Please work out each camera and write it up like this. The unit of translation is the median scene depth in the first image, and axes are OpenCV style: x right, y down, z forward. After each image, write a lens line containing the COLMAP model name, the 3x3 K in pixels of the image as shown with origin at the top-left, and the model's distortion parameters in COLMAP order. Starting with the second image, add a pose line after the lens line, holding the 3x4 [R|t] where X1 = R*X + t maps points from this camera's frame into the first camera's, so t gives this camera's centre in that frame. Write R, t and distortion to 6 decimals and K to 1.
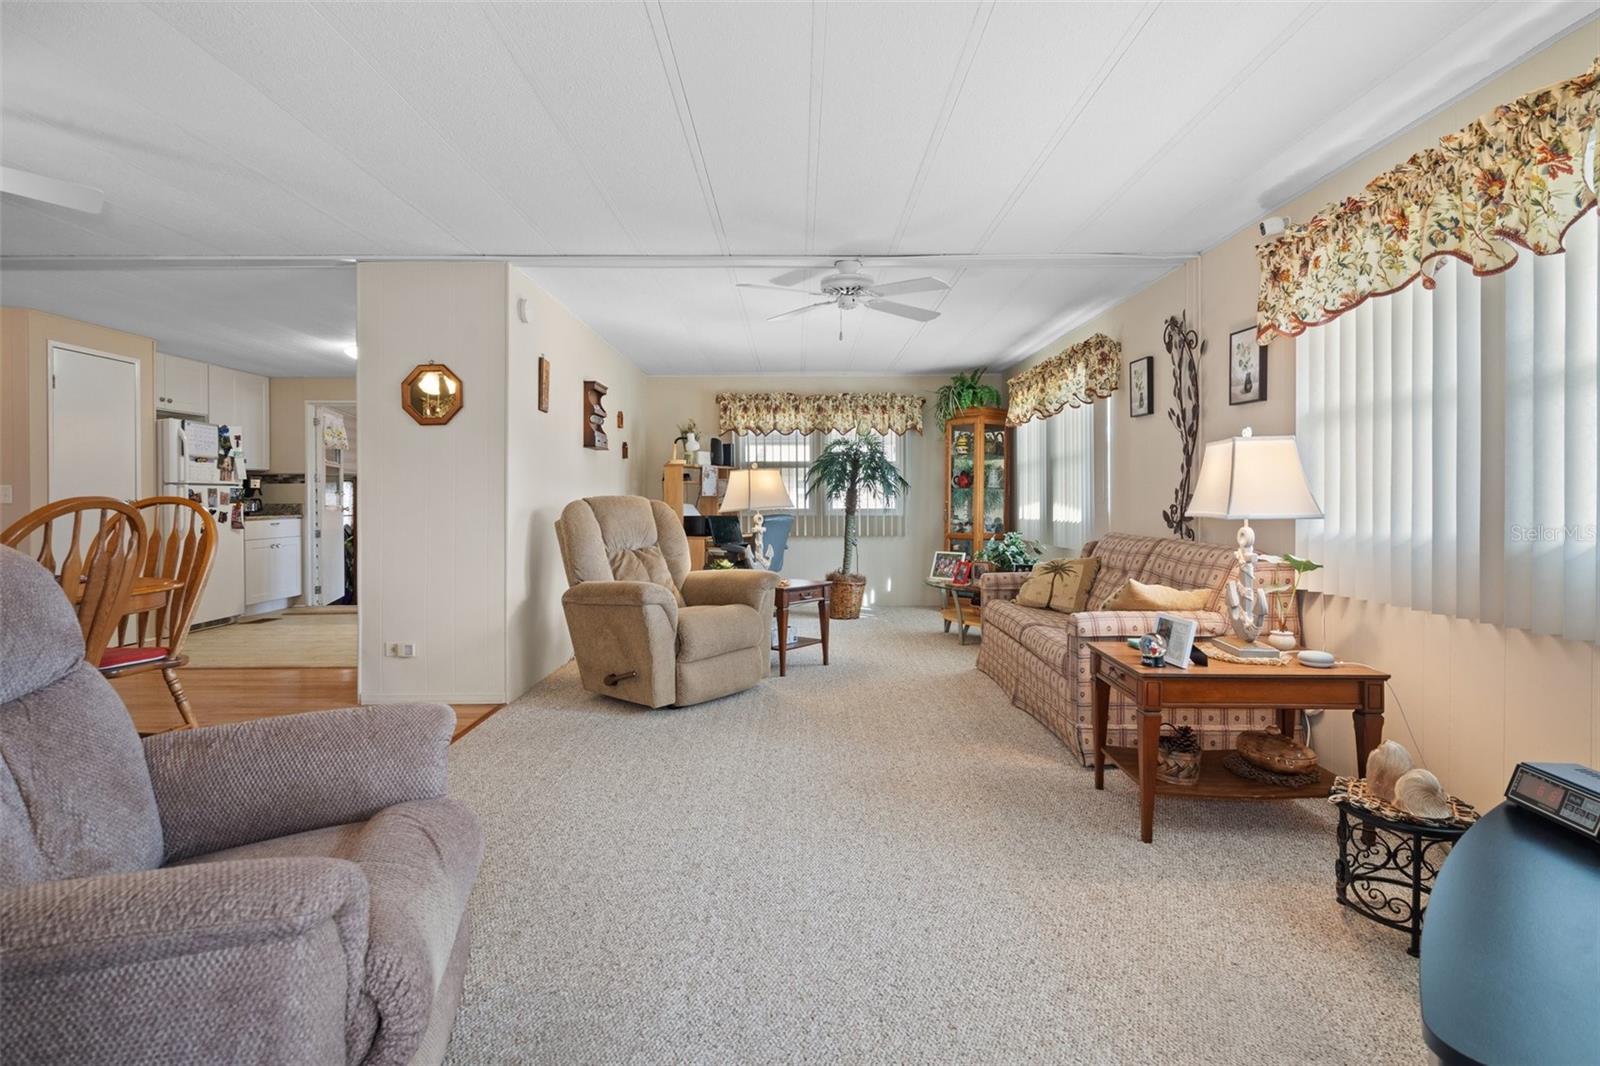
lens RADIAL K [[748.3, 0, 799.7], [0, 748.3, 500.6], [0, 0, 1]] dist [-0.003251, 0.002668]
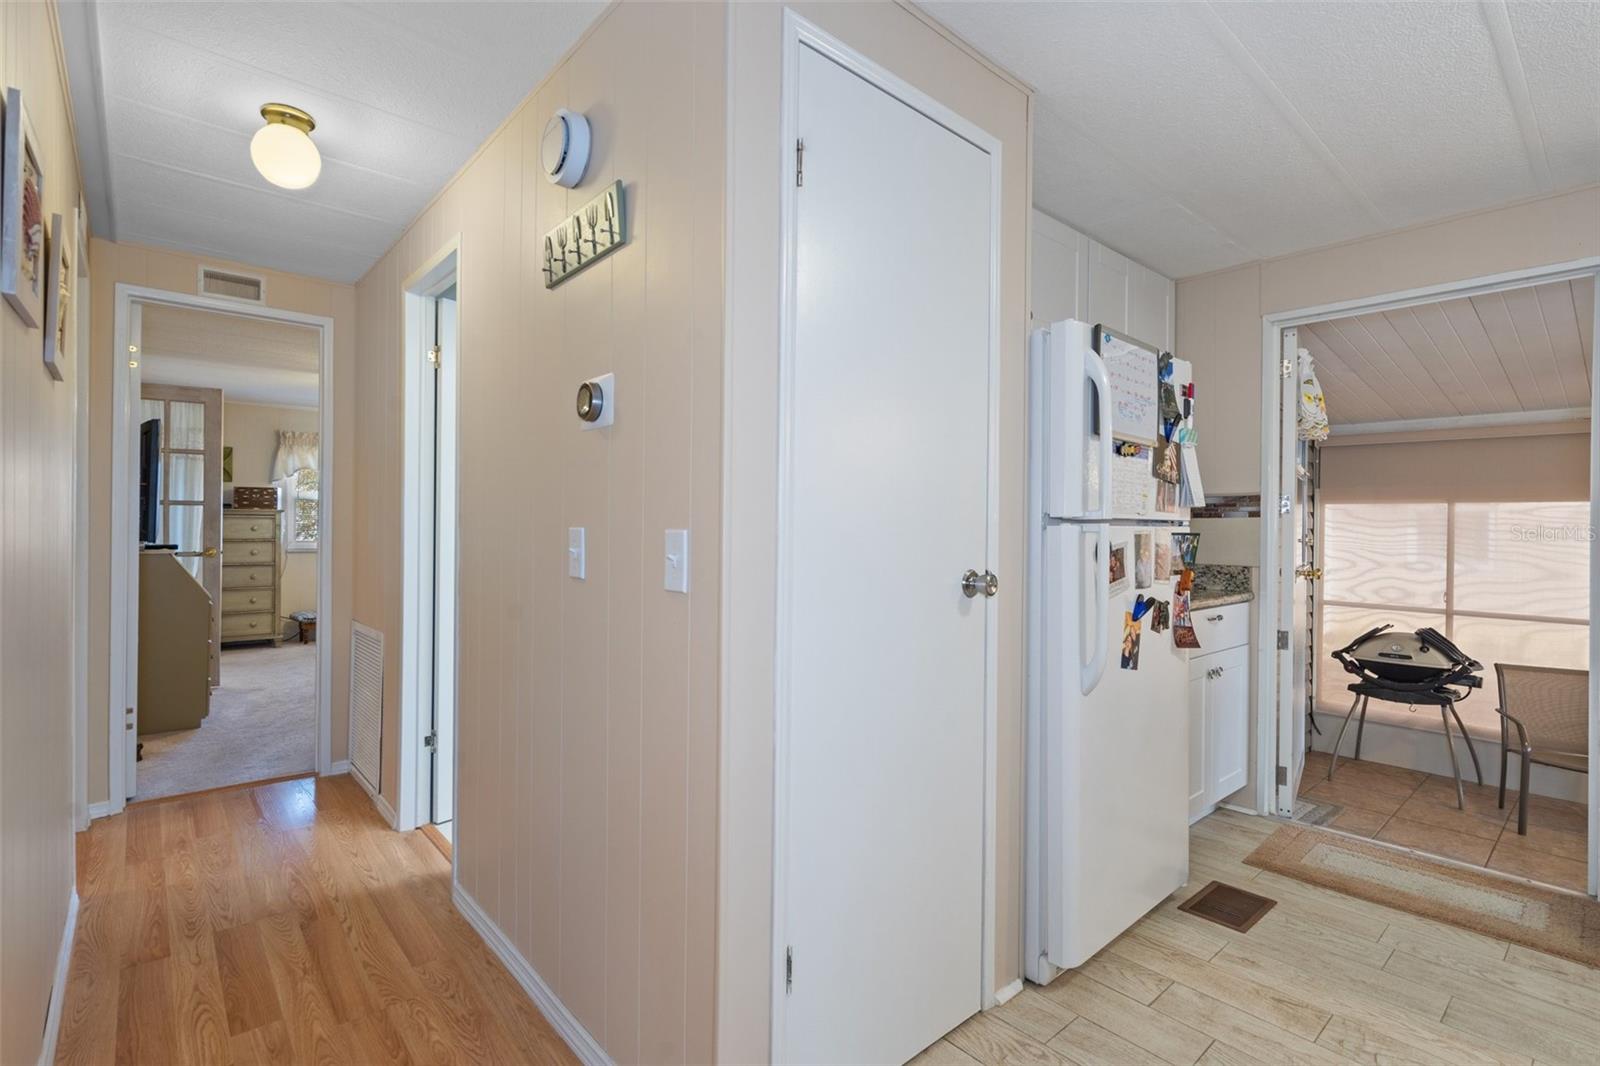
lens RADIAL K [[748.3, 0, 791.2], [0, 748.3, 526.3], [0, 0, 1]] dist [-0.003251, 0.002668]
pose [[0.649228, 0.004937, -0.760578, -0.650411], [-0.011038, 0.999935, -0.002932, -0.017916], [0.760514, 0.010298, 0.649240, 0.675627]]
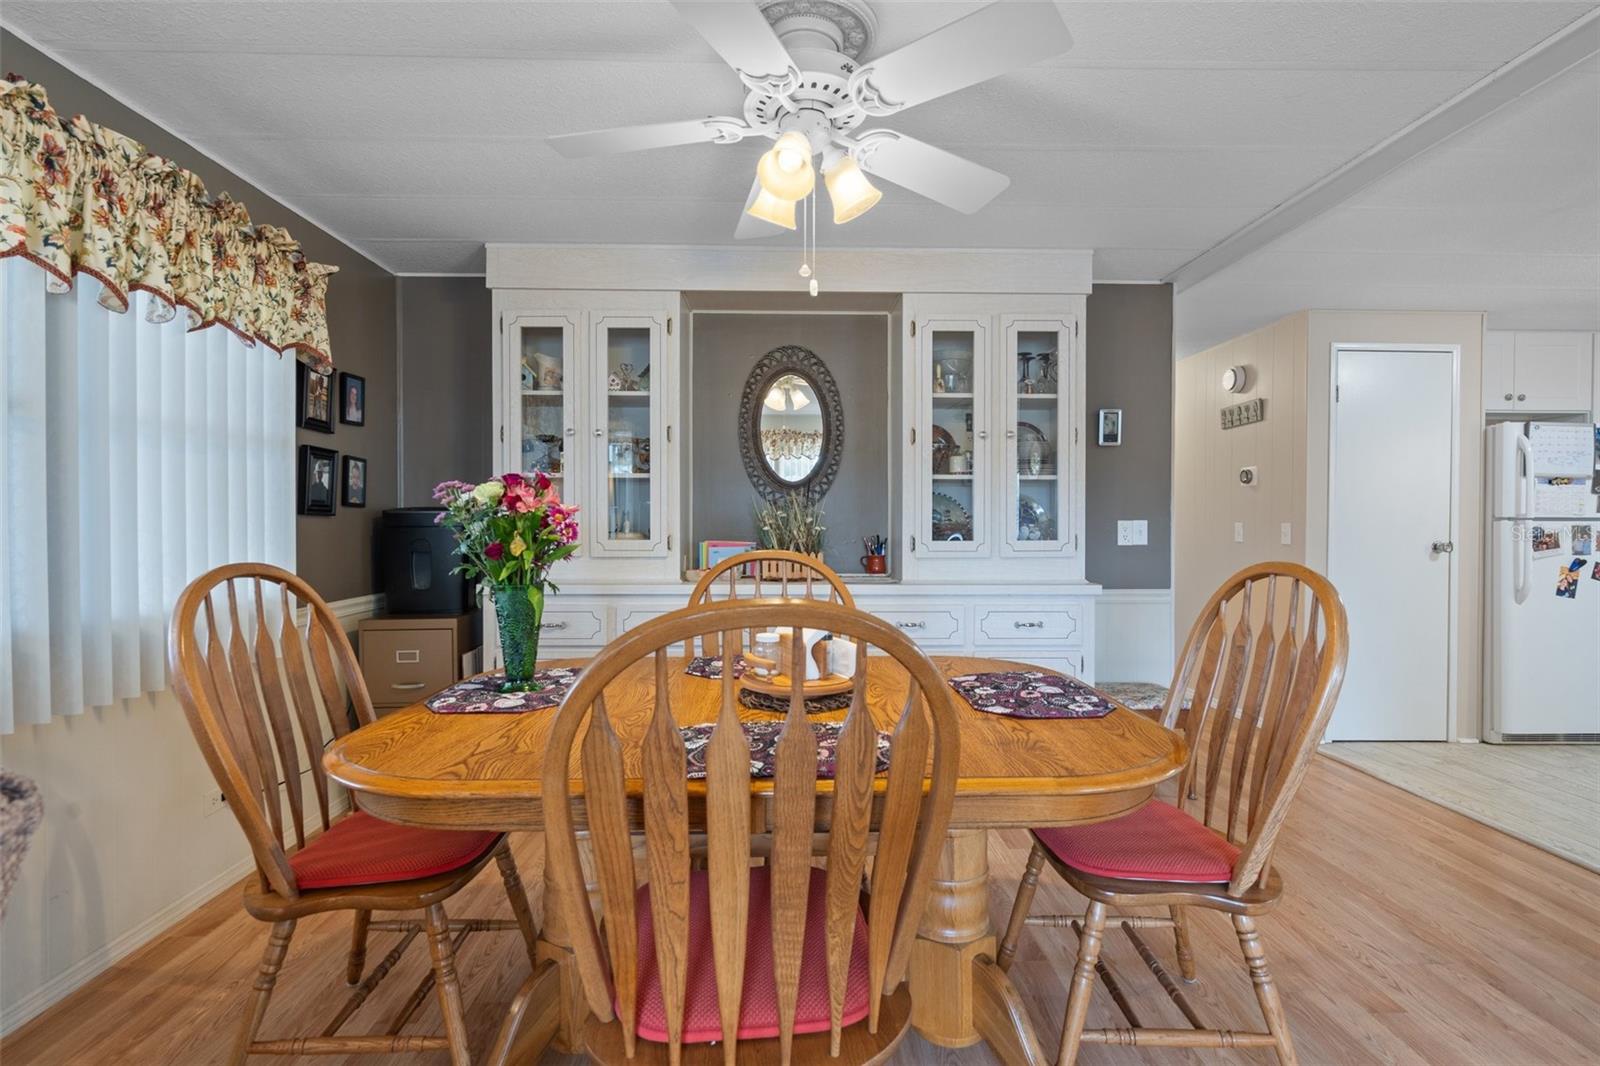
lens RADIAL K [[748.3, 0, 787.8], [0, 748.3, 529.2], [0, 0, 1]] dist [-0.003251, 0.002668]
pose [[0.014897, 0.014669, -0.999781, -0.167469], [-0.009696, 0.999847, 0.014525, -0.016660], [0.999842, 0.009478, 0.015037, 0.329598]]
